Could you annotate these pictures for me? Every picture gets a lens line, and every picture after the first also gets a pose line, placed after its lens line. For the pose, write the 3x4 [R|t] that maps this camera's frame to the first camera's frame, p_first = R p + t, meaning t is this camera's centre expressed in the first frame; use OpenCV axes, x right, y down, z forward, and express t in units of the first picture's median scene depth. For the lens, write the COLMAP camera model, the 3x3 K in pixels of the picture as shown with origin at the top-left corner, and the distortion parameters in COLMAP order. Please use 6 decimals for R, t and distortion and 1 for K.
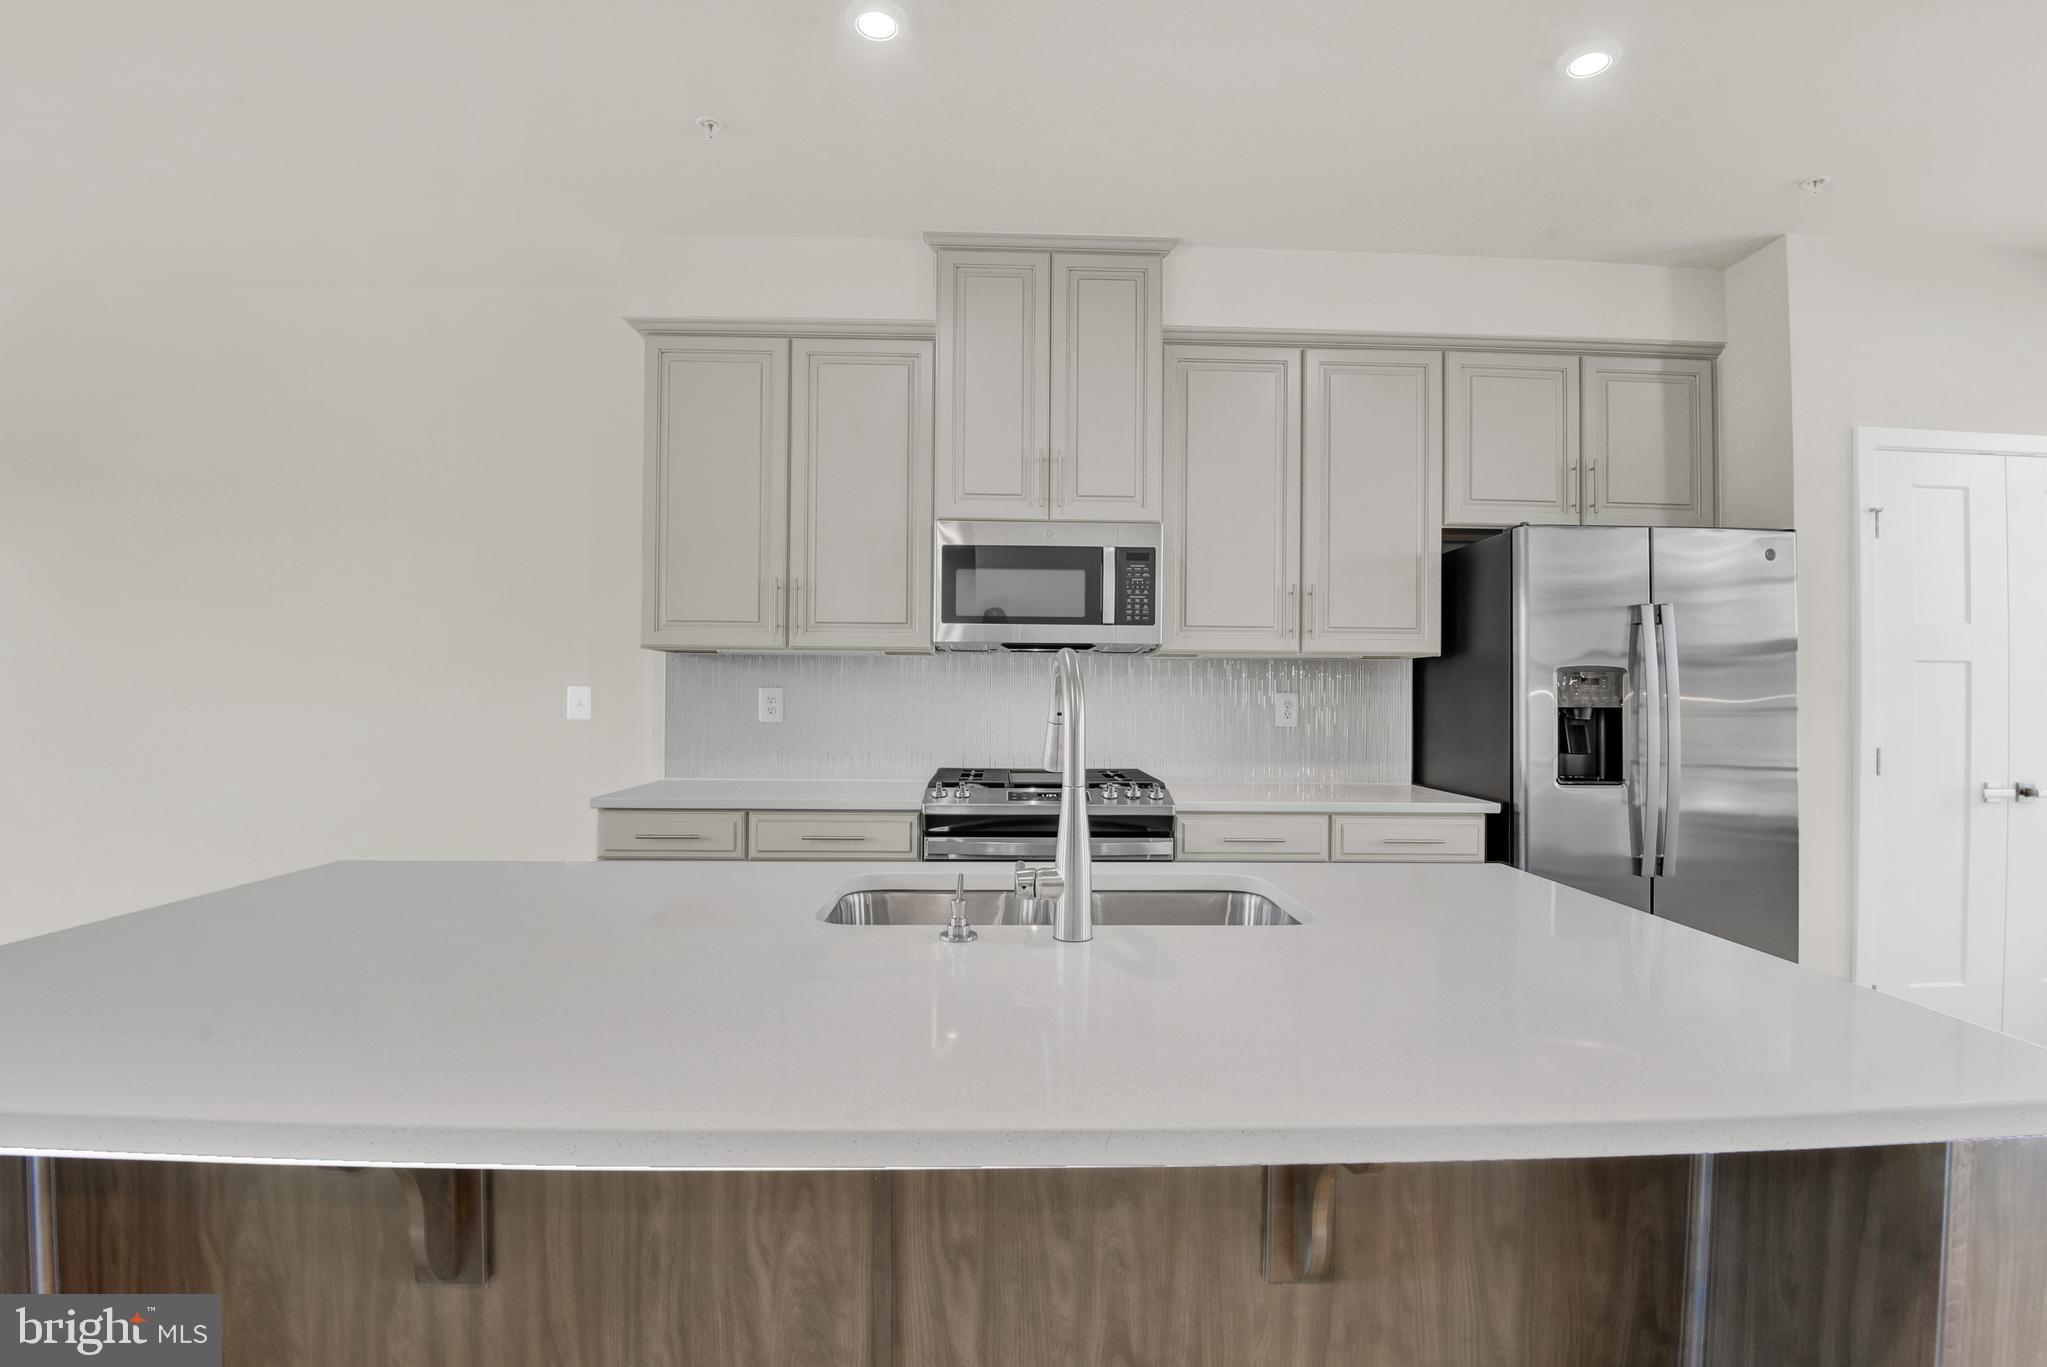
lens RADIAL K [[961.5, 0, 1038.1], [0, 961.5, 692.1], [0, 0, 1]] dist [-0.001246, -0.028754]
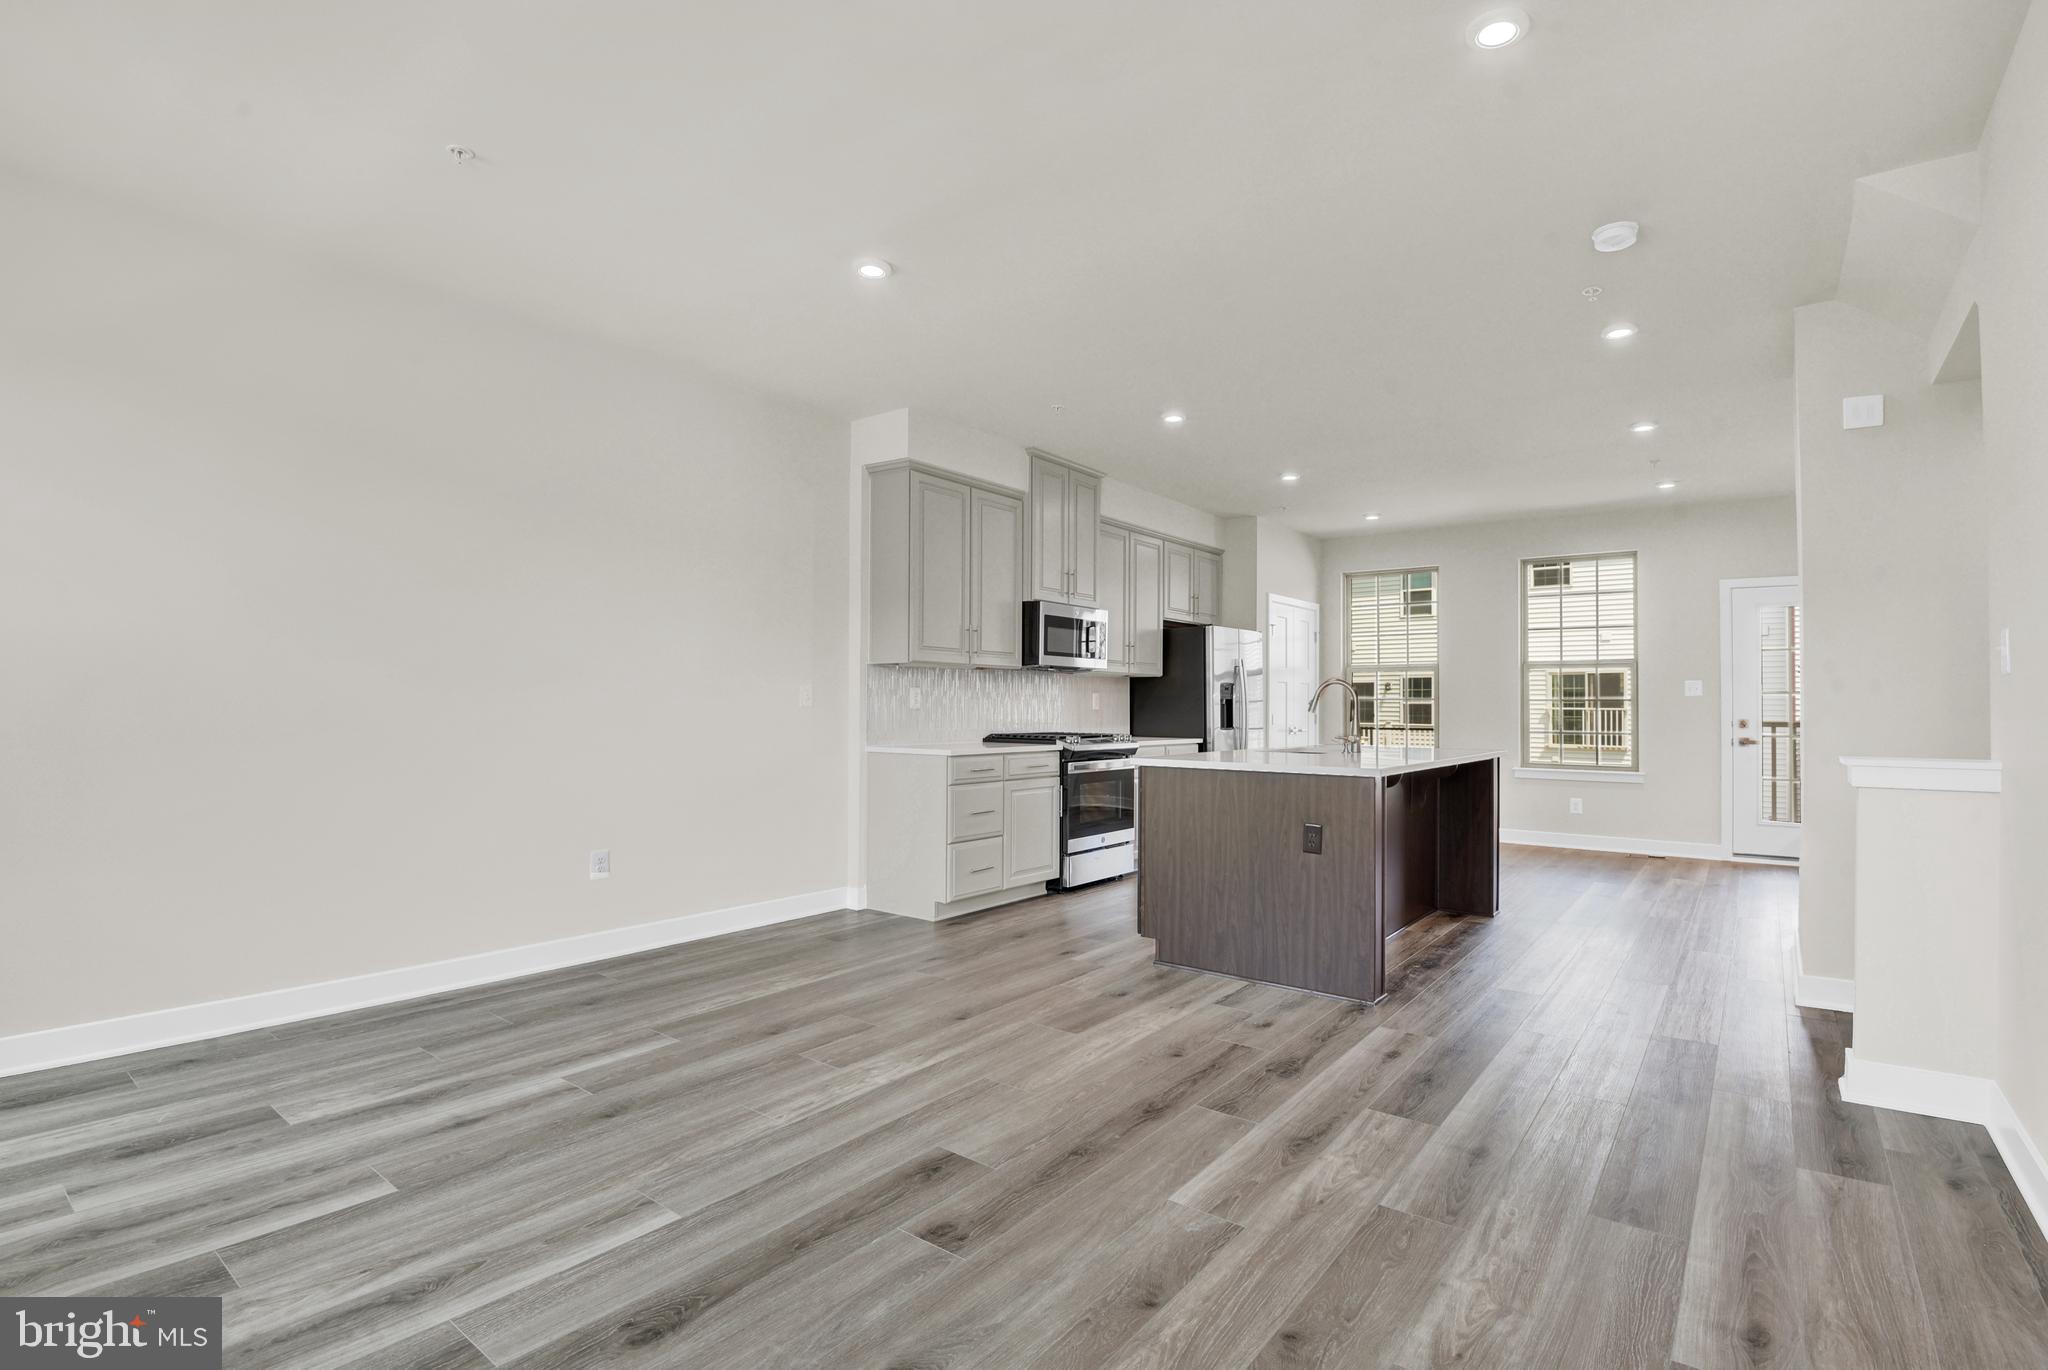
lens RADIAL K [[962.0, 0, 1038.6], [0, 962.0, 693.6], [0, 0, 1]] dist [-0.001246, -0.028754]
pose [[0.634157, 0.004178, 0.773193, -1.535015], [-0.001892, 0.999991, -0.003851, 0.011701], [-0.773202, 0.000979, 0.634159, -0.203309]]
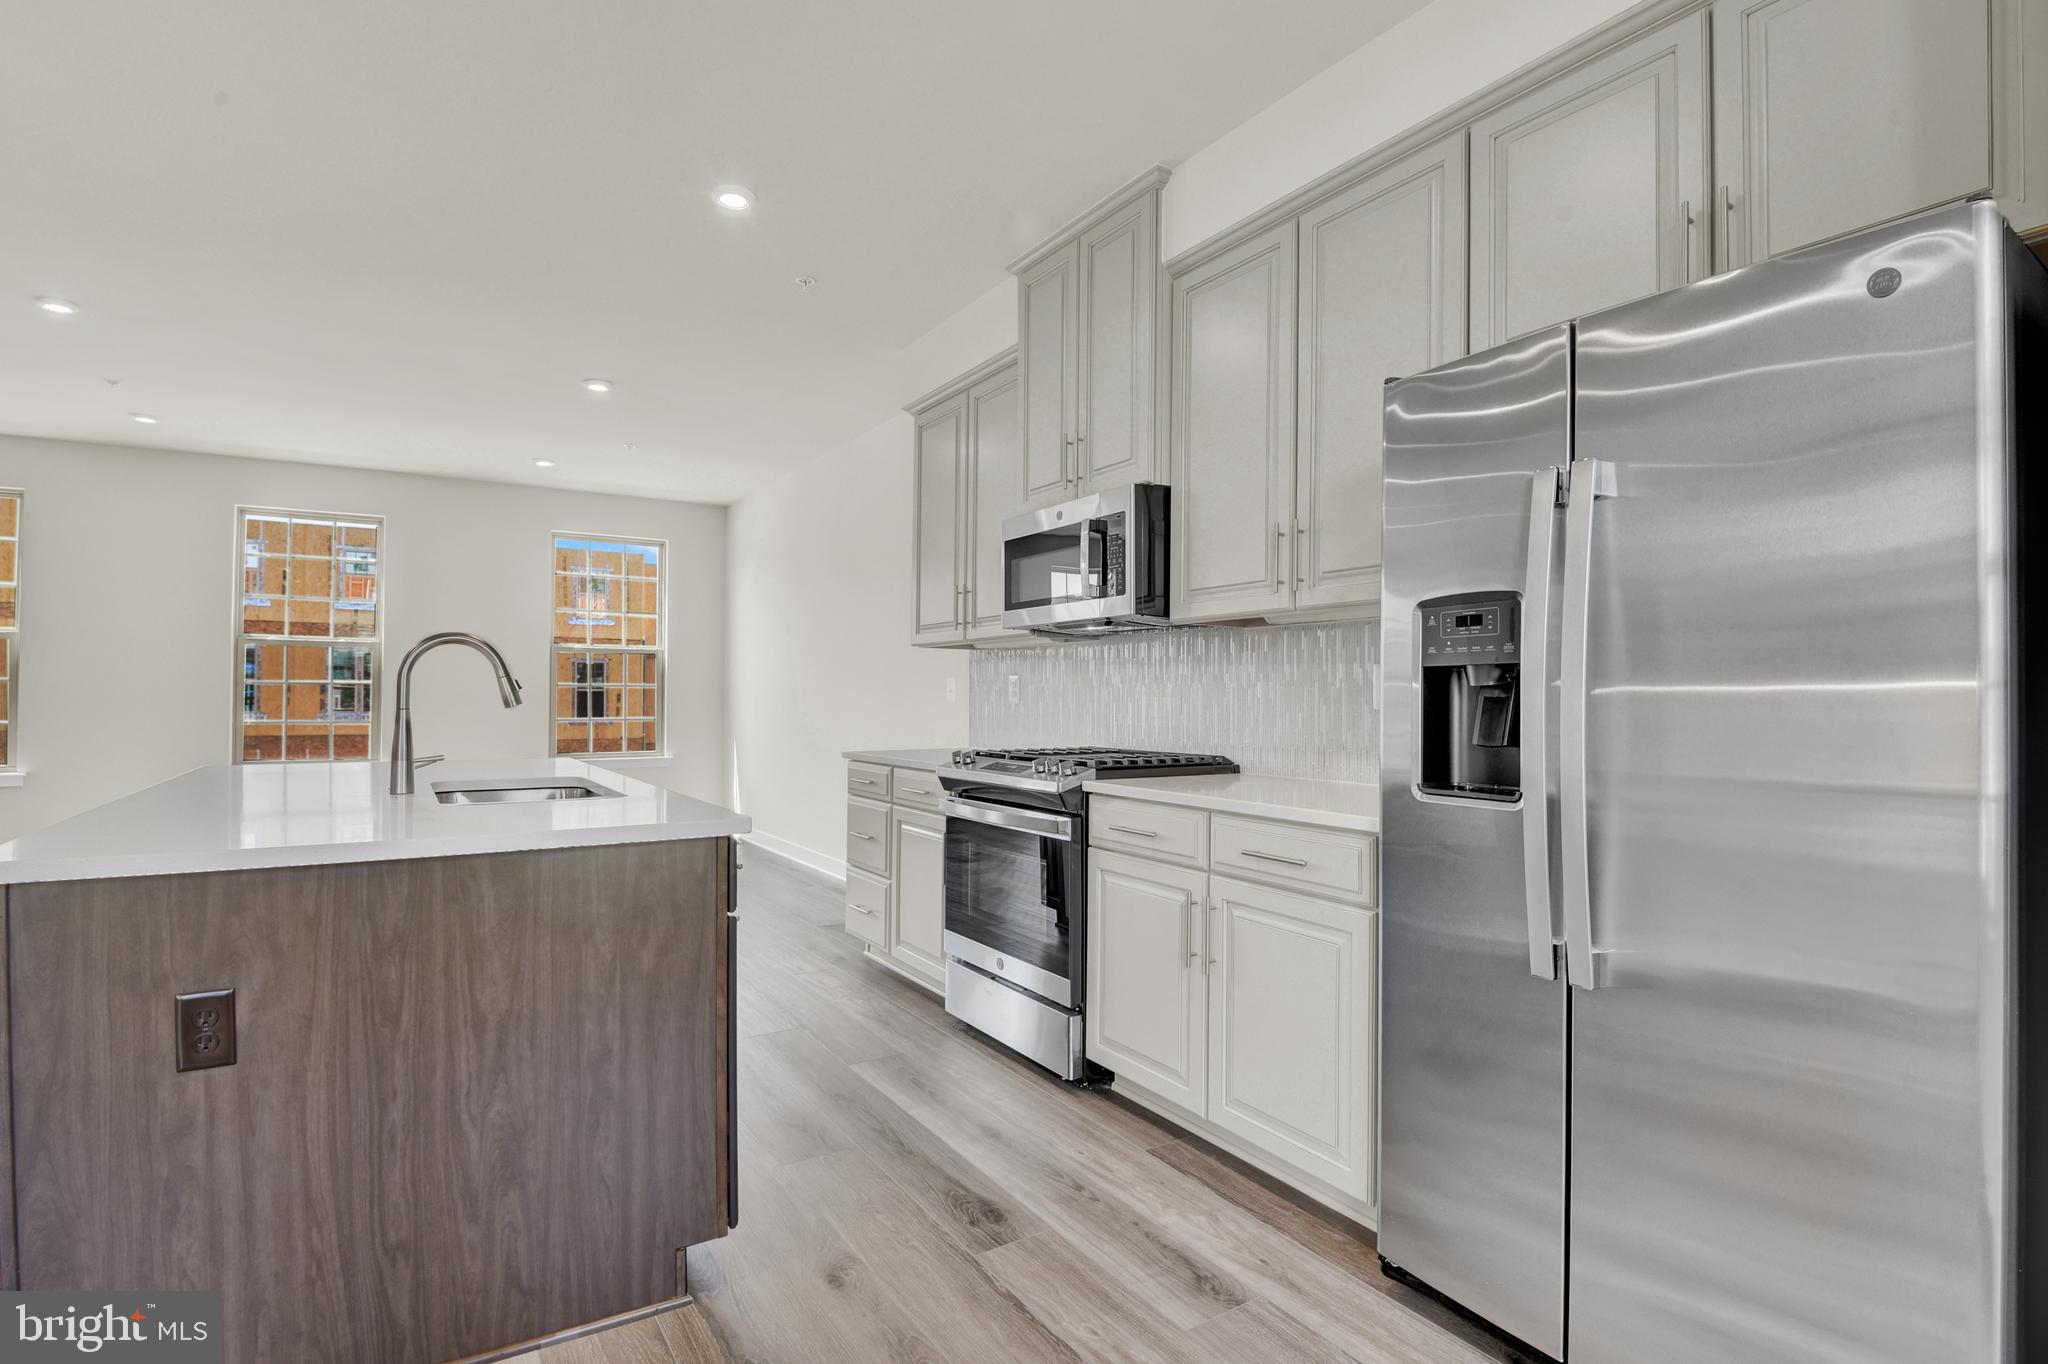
lens RADIAL K [[985.1, 0, 1017.0], [0, 985.1, 687.0], [0, 0, 1]] dist [0.004431, -0.030443]
pose [[0.505101, -0.016560, -0.862901, 0.865535], [0.002598, 0.999841, -0.017668, 0.035350], [0.863056, 0.006682, 0.505064, 0.419436]]
